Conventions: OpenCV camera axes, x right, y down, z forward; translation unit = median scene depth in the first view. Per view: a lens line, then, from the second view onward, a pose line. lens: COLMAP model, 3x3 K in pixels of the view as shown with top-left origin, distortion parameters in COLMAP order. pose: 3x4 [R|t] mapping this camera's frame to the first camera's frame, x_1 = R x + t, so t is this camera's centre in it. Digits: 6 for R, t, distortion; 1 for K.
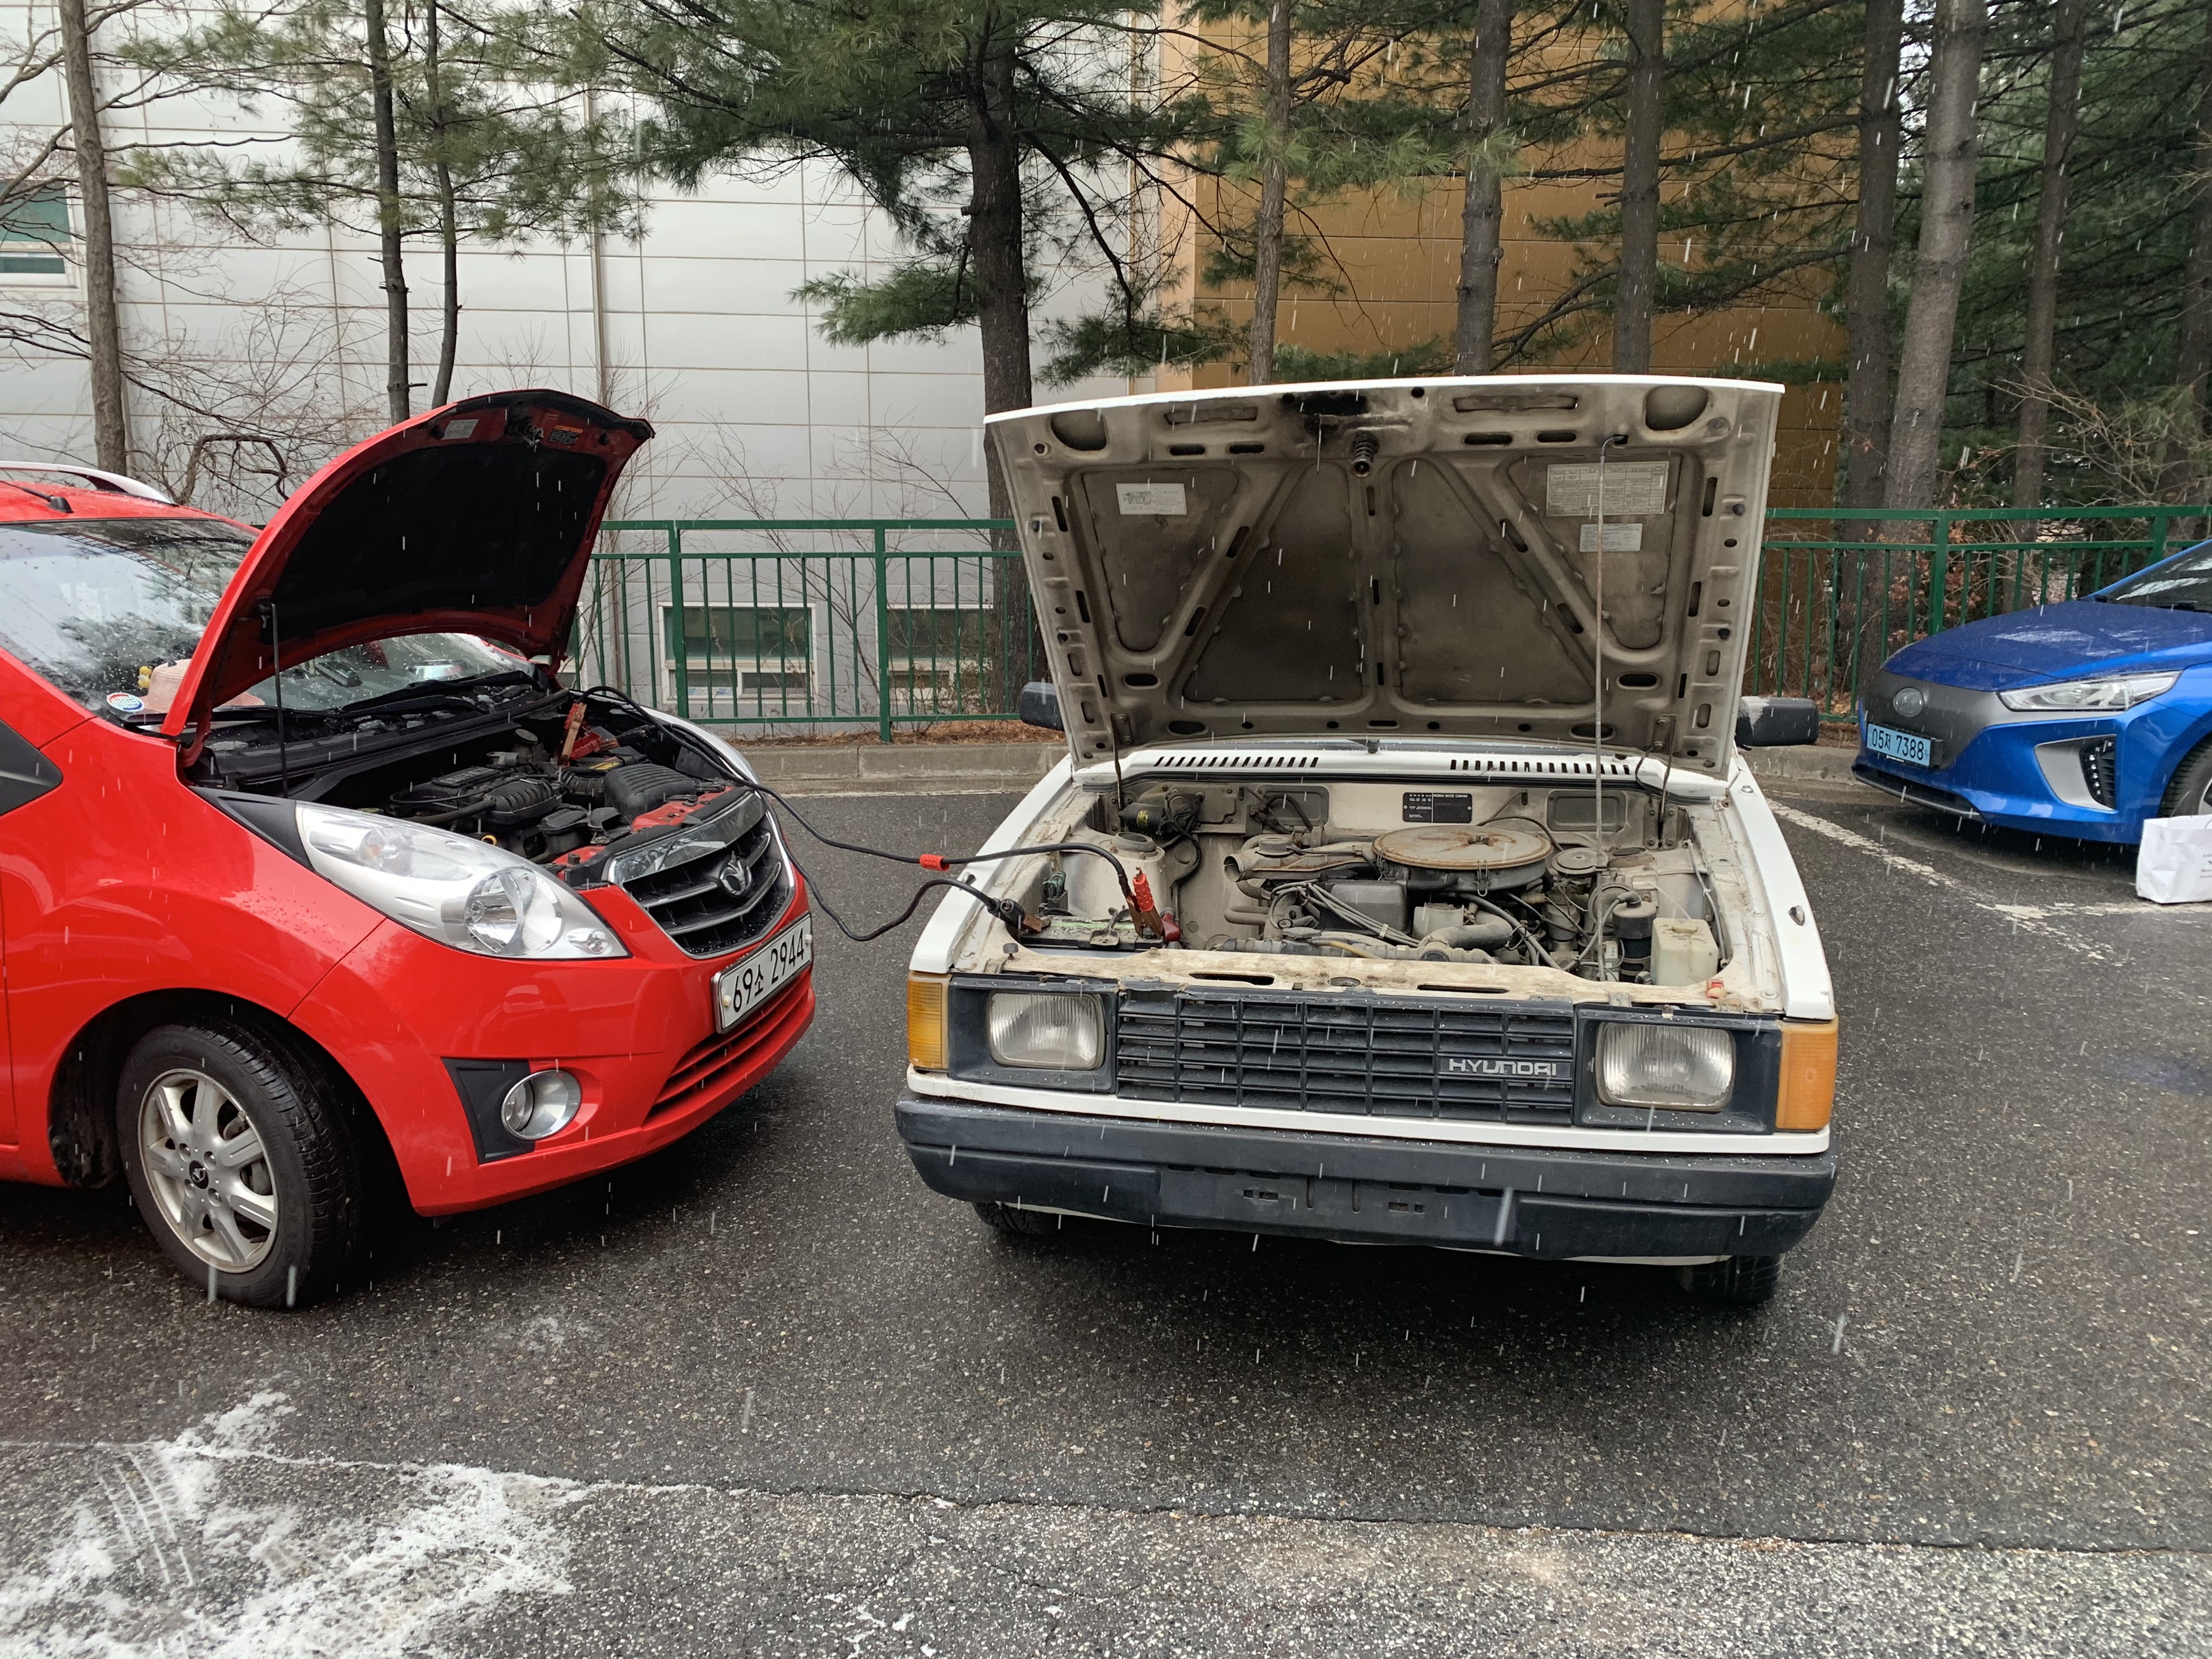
lens RADIAL K [[1650.4, 0, 1110.7], [0, 1650.4, 799.0], [0, 0, 1]] dist [0.052914, -0.118810]
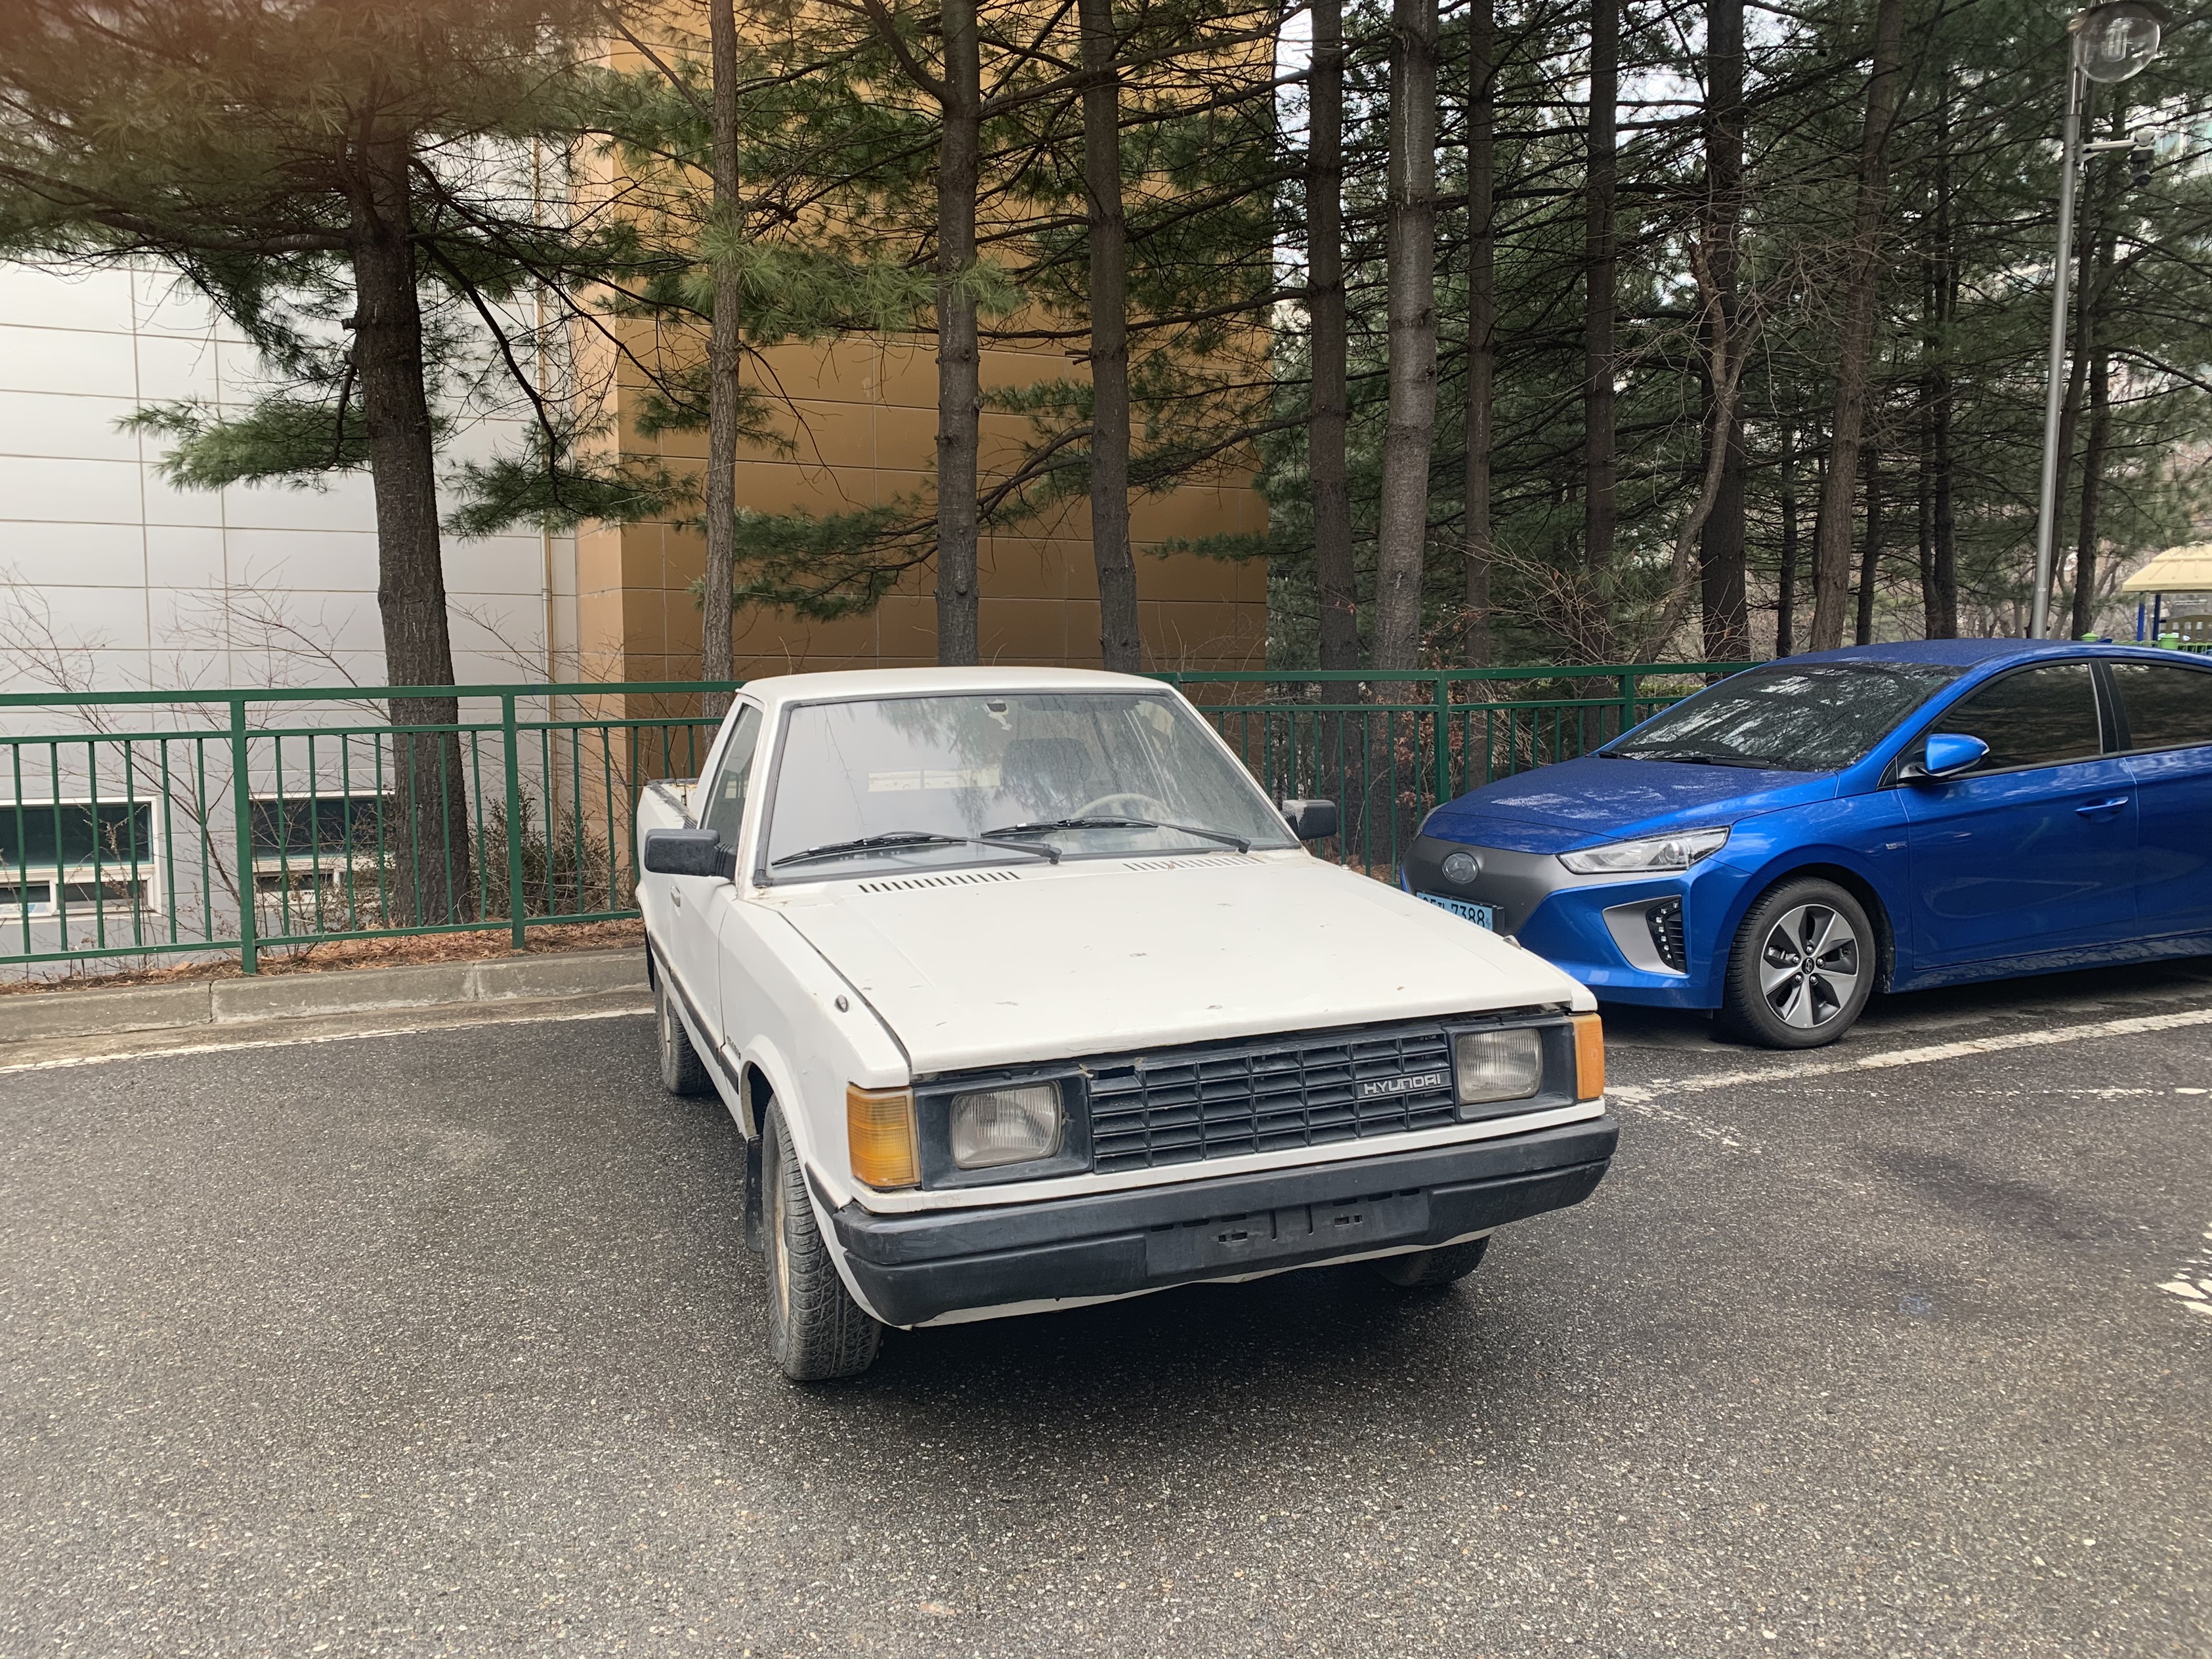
lens RADIAL K [[1650.4, 0, 1110.7], [0, 1650.4, 799.0], [0, 0, 1]] dist [0.052914, -0.118810]
pose [[0.942118, -0.031033, 0.333842, -0.010421], [0.065417, 0.993585, -0.092247, -0.013314], [-0.328837, 0.108746, 0.938105, 0.100383]]
